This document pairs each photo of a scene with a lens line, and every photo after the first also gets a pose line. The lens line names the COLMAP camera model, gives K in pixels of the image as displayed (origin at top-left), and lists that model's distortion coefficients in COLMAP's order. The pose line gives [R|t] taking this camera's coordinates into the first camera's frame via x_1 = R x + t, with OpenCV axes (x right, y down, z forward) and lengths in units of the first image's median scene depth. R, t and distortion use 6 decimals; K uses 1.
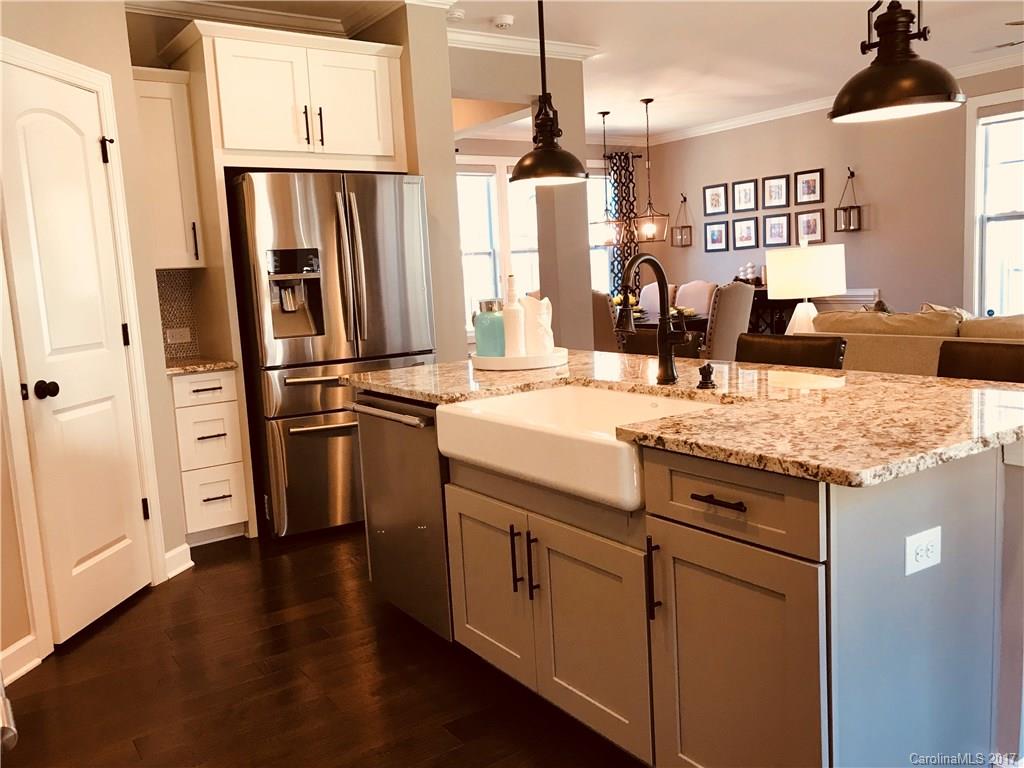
lens RADIAL K [[843.8, 0, 512.1], [0, 843.8, 387.3], [0, 0, 1]] dist [0.040919, -0.052518]
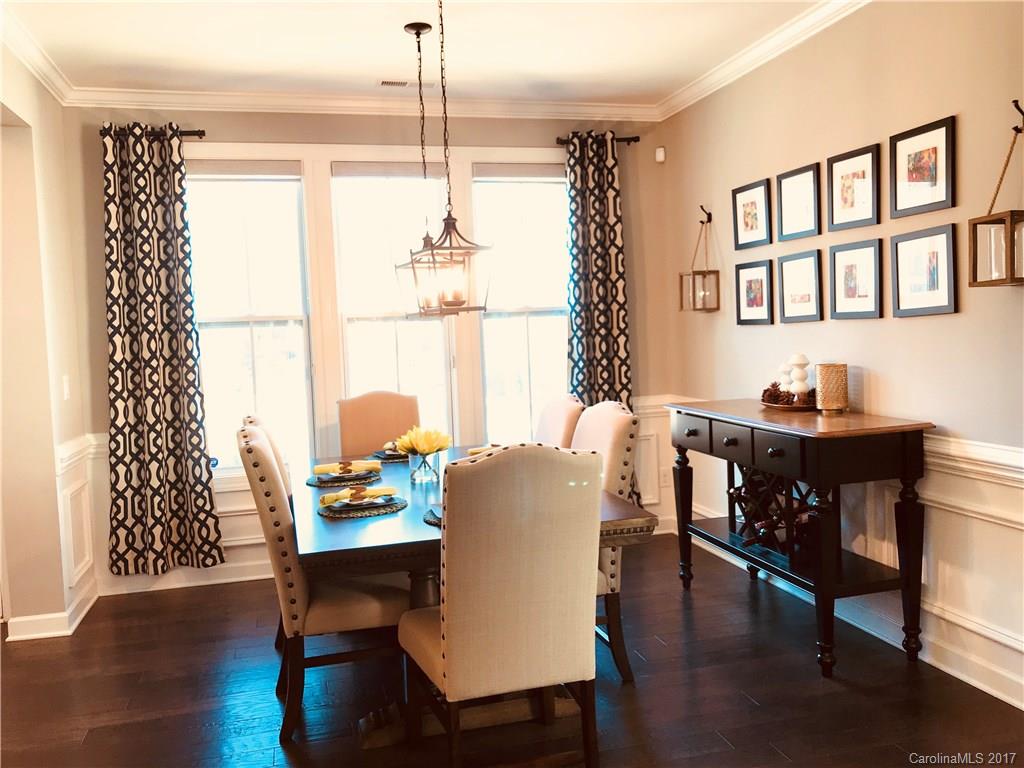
lens RADIAL K [[843.8, 0, 509.6], [0, 843.8, 378.9], [0, 0, 1]] dist [0.040919, -0.052518]
pose [[0.944524, 0.036752, -0.326380, 0.273373], [-0.056629, 0.997061, -0.051607, -0.100777], [0.323524, 0.067227, 0.943829, 0.528496]]
